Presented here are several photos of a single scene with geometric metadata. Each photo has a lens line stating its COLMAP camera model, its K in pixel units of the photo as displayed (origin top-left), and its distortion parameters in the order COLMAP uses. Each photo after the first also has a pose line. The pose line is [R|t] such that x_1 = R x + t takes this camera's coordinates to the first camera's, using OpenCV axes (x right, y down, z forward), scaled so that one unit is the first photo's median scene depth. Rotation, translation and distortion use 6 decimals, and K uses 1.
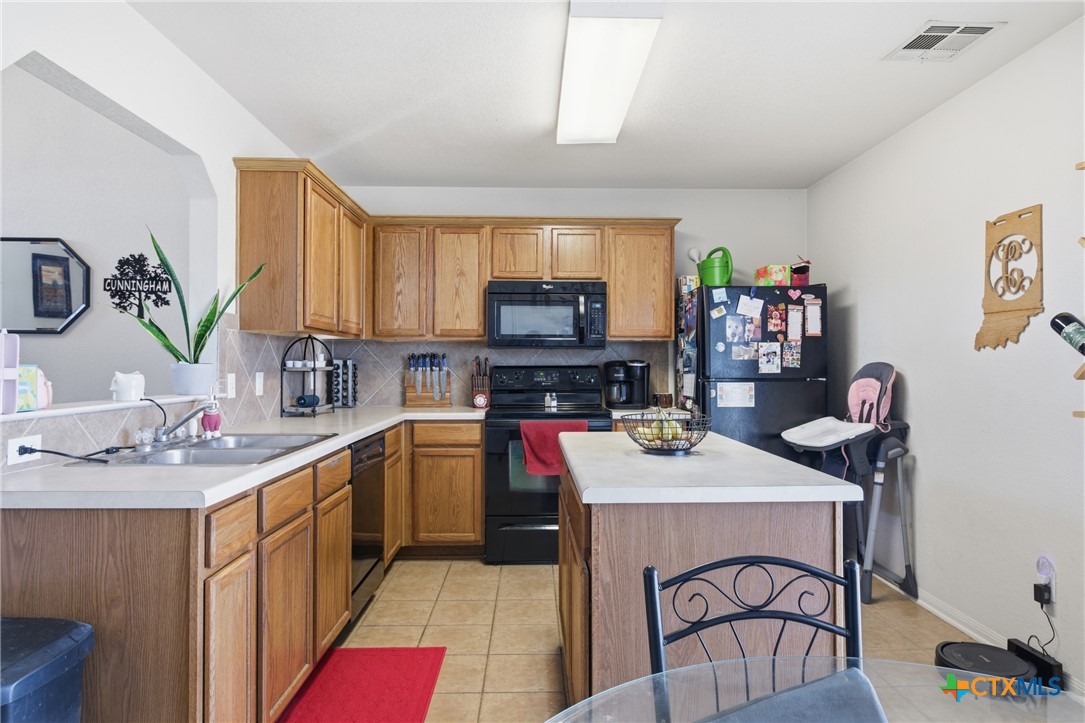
lens RADIAL K [[639.9, 0, 544.6], [0, 639.9, 362.3], [0, 0, 1]] dist [-0.007201, 0.003207]
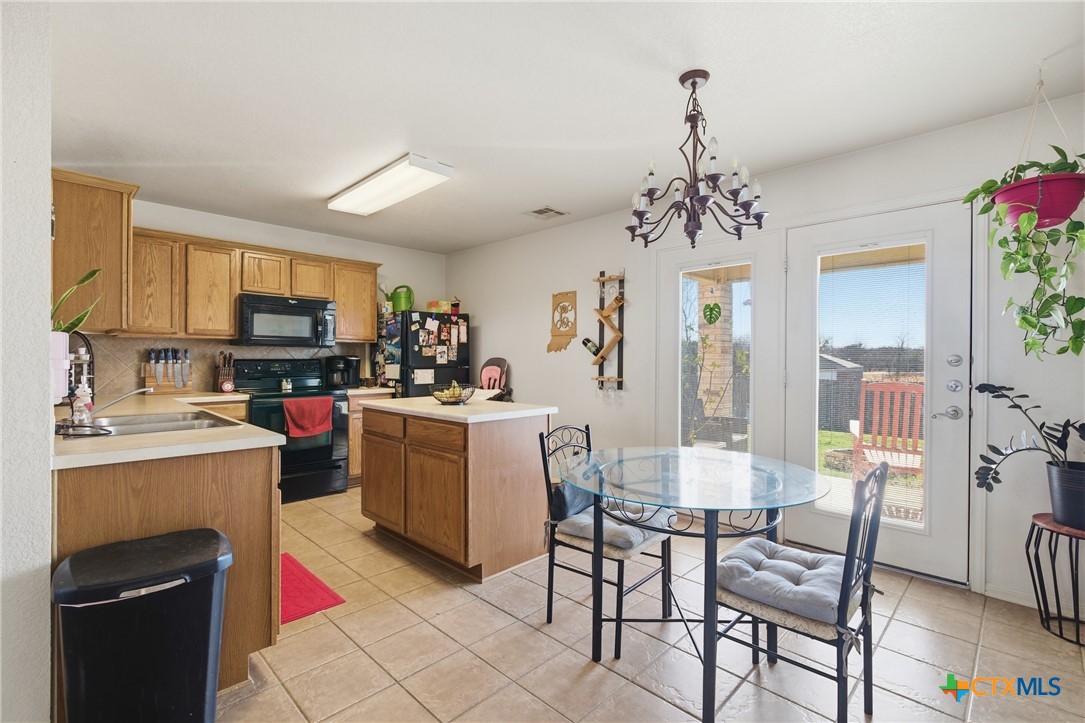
lens RADIAL K [[487.7, 0, 546.3], [0, 487.7, 362.2], [0, 0, 1]] dist [-0.004057, 0.000552]
pose [[0.719213, -0.002233, 0.694786, -0.361639], [-0.005135, 0.999950, 0.008529, 0.000538], [-0.694771, -0.009702, 0.719166, -0.146138]]
